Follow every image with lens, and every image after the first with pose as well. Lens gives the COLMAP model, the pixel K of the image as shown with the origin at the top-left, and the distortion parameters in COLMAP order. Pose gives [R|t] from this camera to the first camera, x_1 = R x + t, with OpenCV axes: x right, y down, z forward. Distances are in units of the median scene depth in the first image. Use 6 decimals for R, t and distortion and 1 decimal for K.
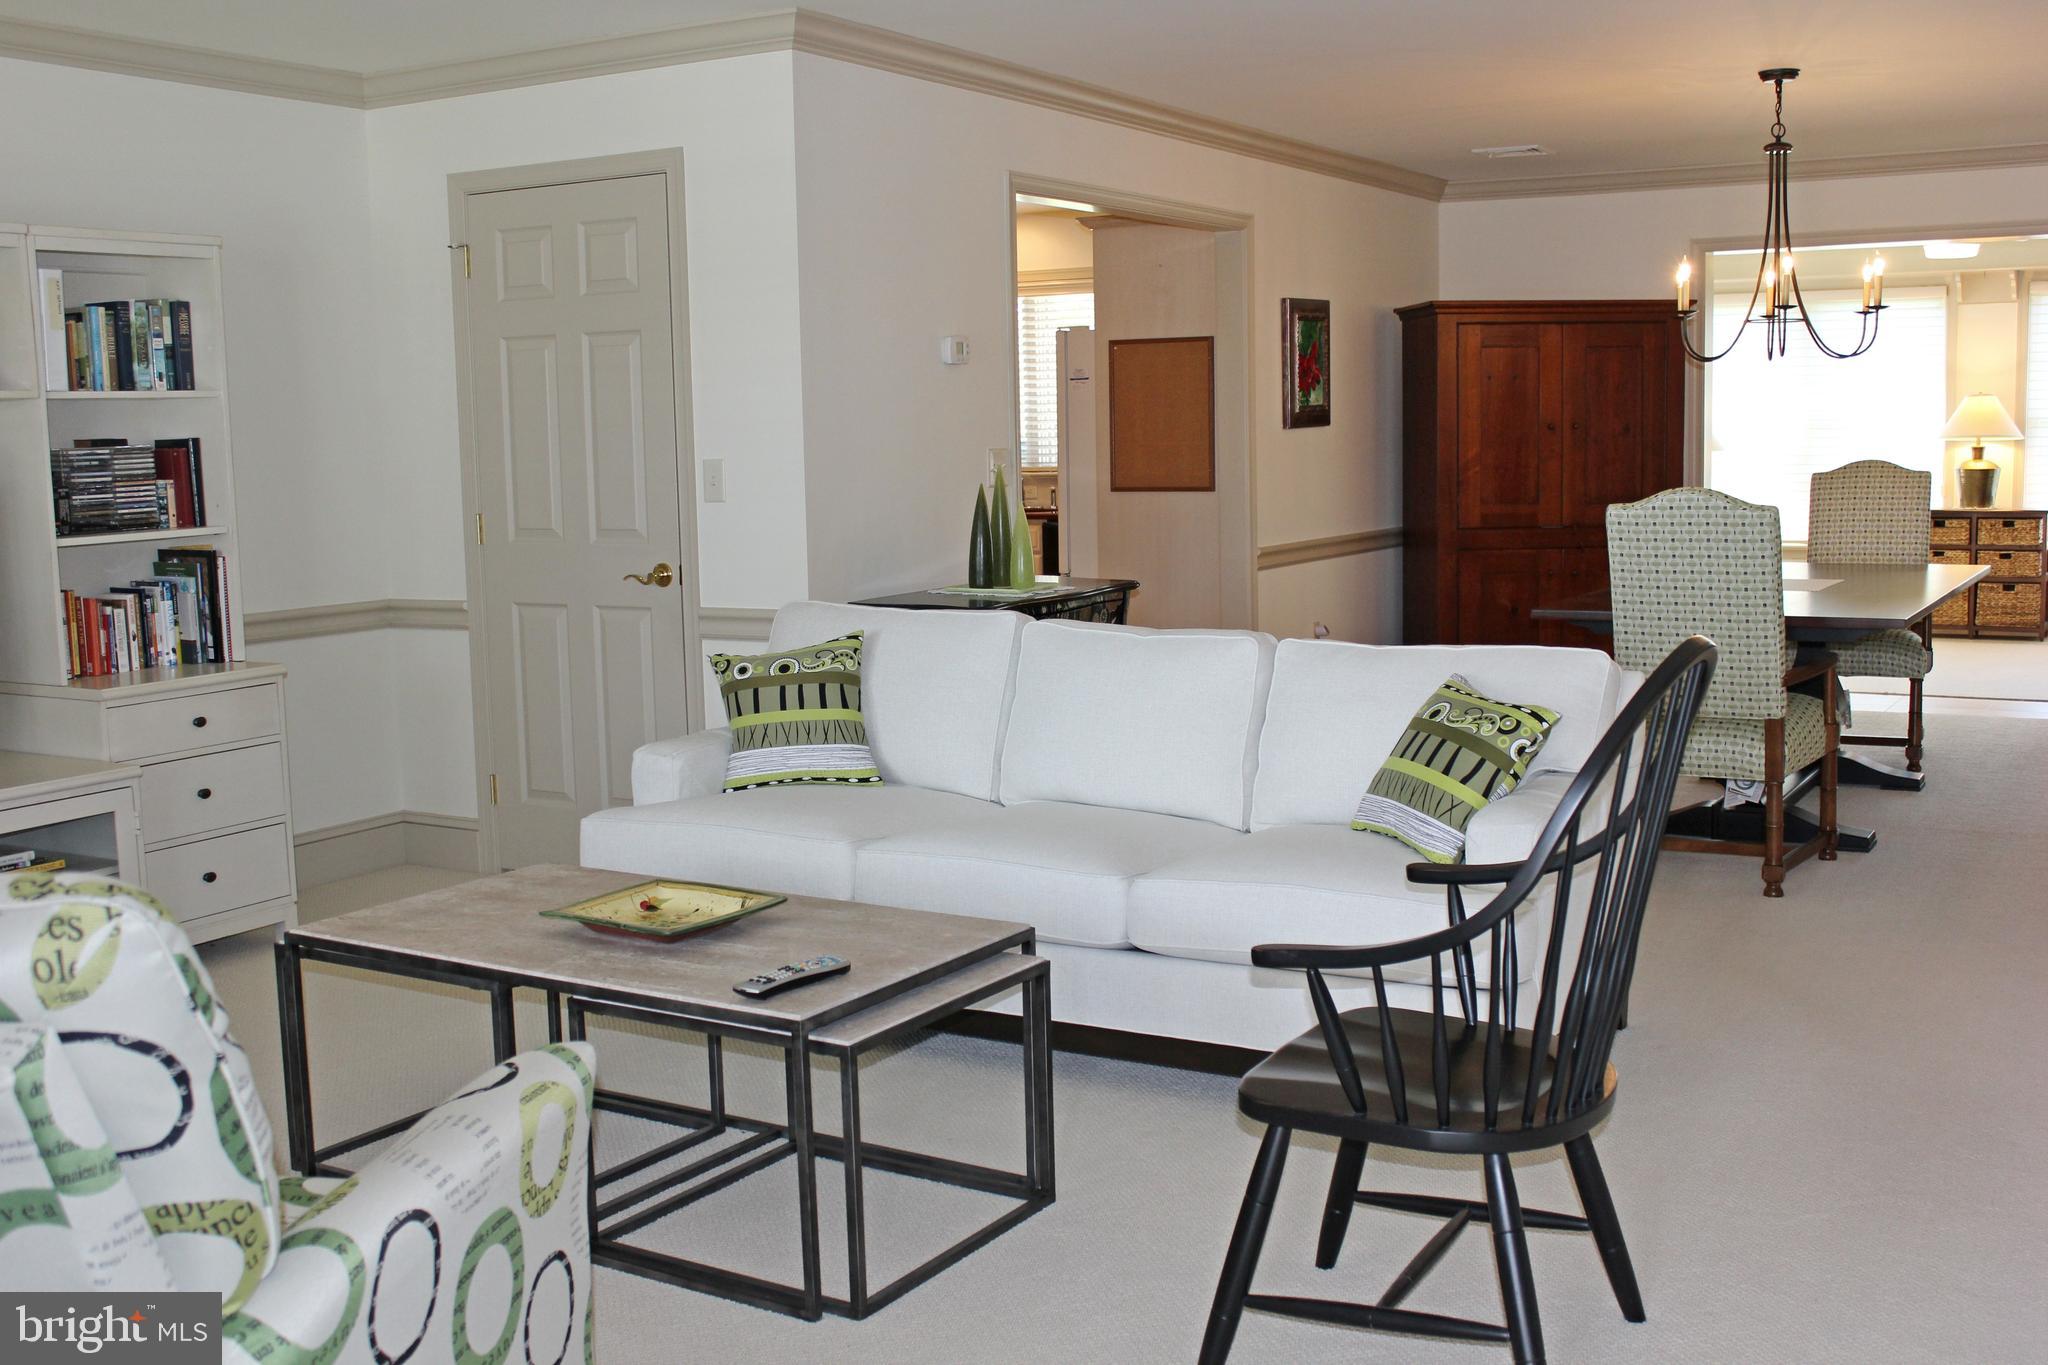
lens RADIAL K [[2140.4, 0, 1024.0], [0, 2140.4, 682.5], [0, 0, 1]] dist [-0.016782, -0.002740]
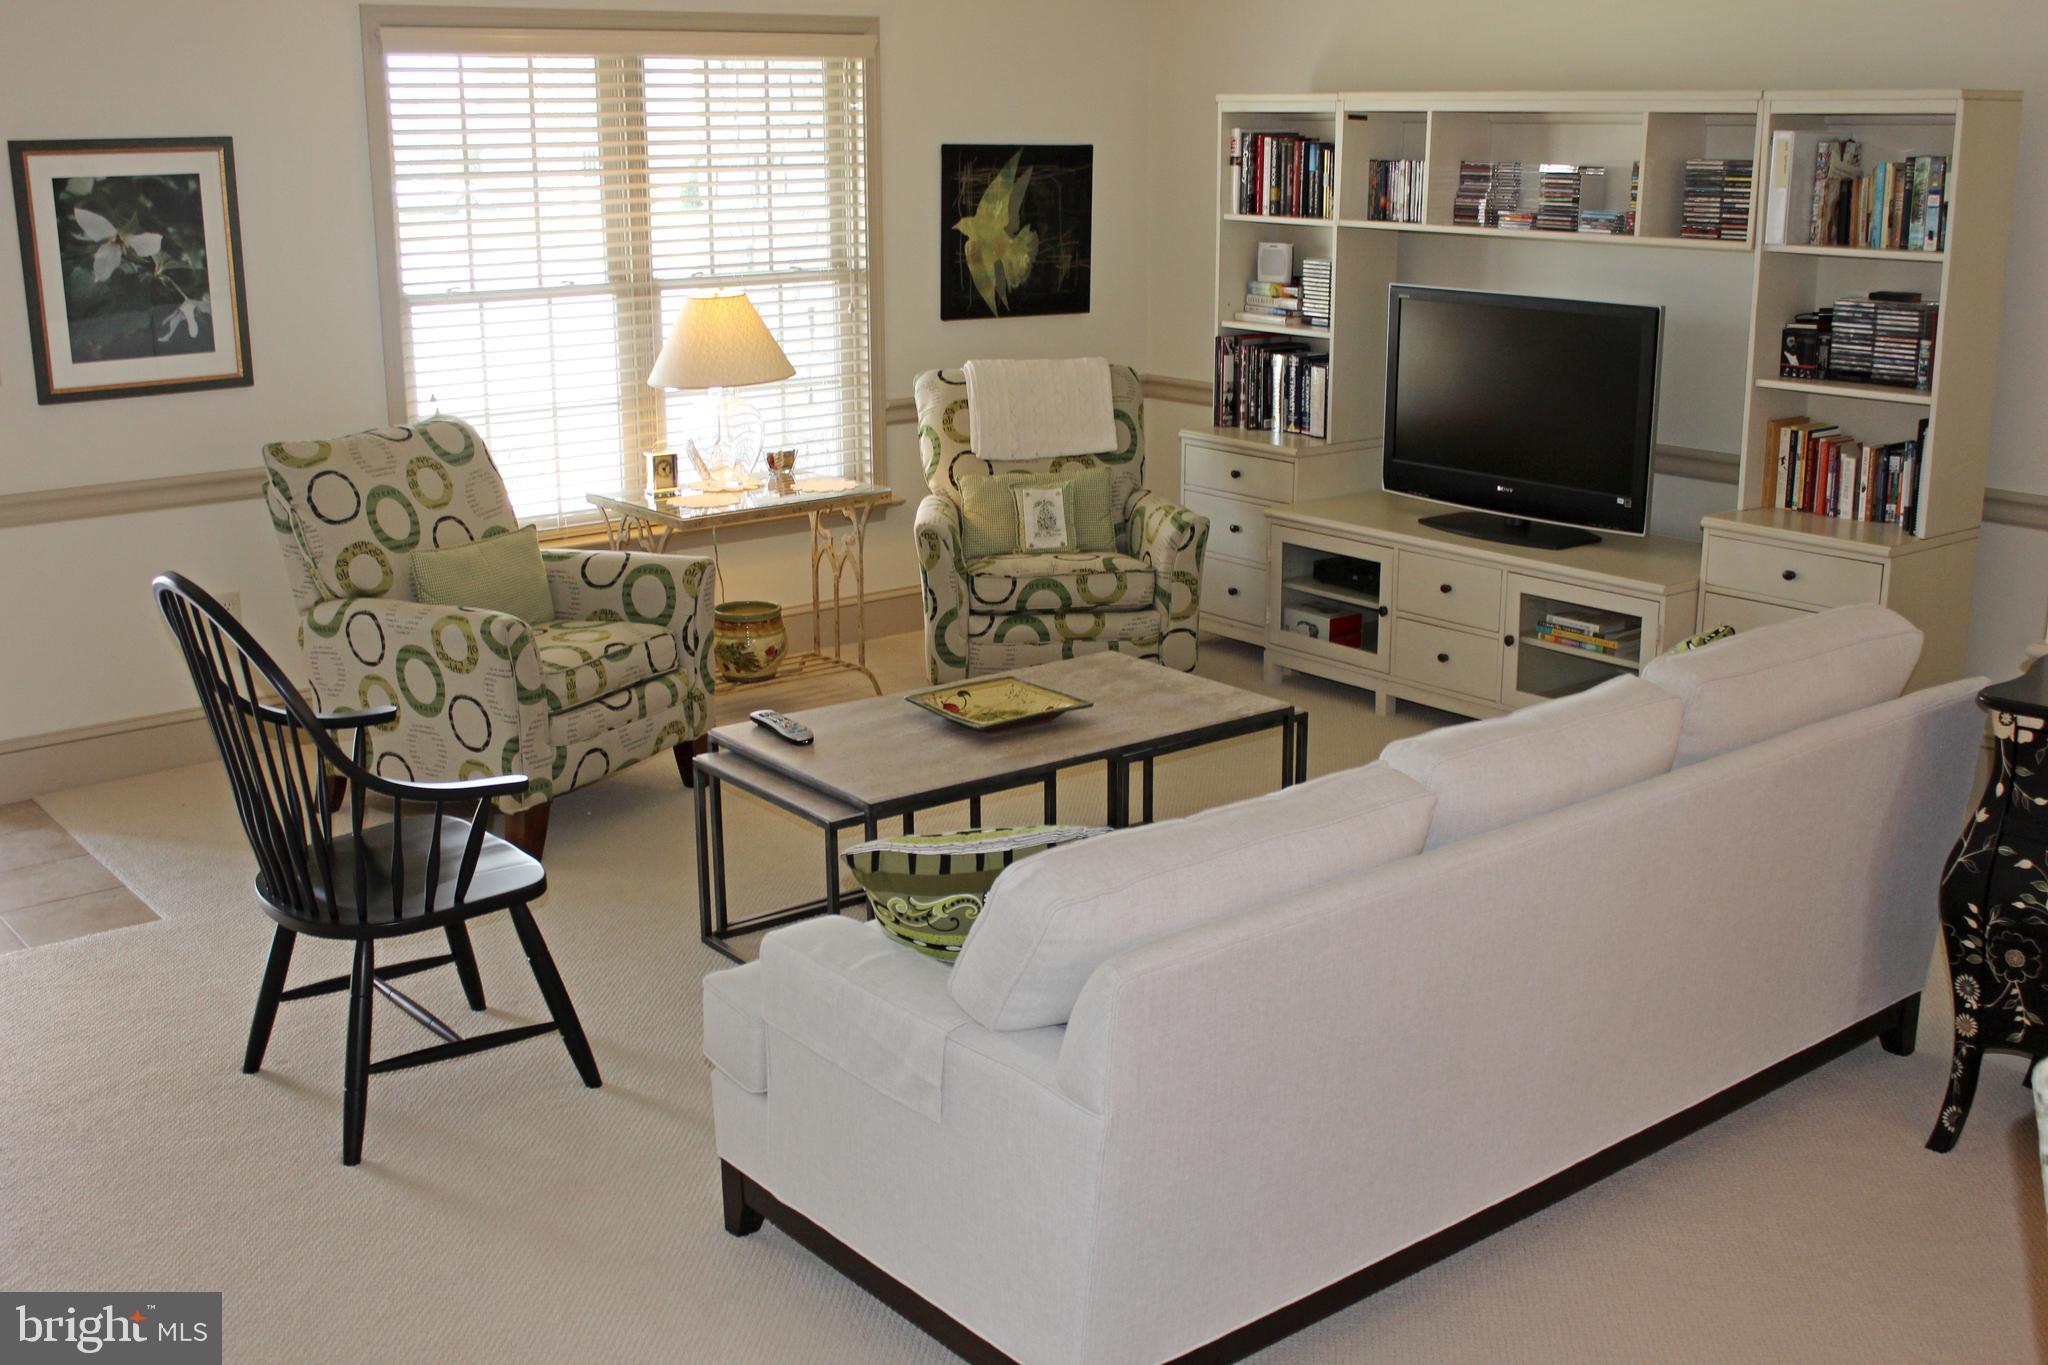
lens RADIAL K [[2140.4, 0, 1024.0], [0, 2140.4, 682.5], [0, 0, 1]] dist [-0.016782, -0.002740]
pose [[-0.331786, 0.264610, -0.905483, 0.683276], [-0.105148, 0.943500, 0.314248, -0.216659], [0.937476, 0.199473, -0.285217, 0.944068]]
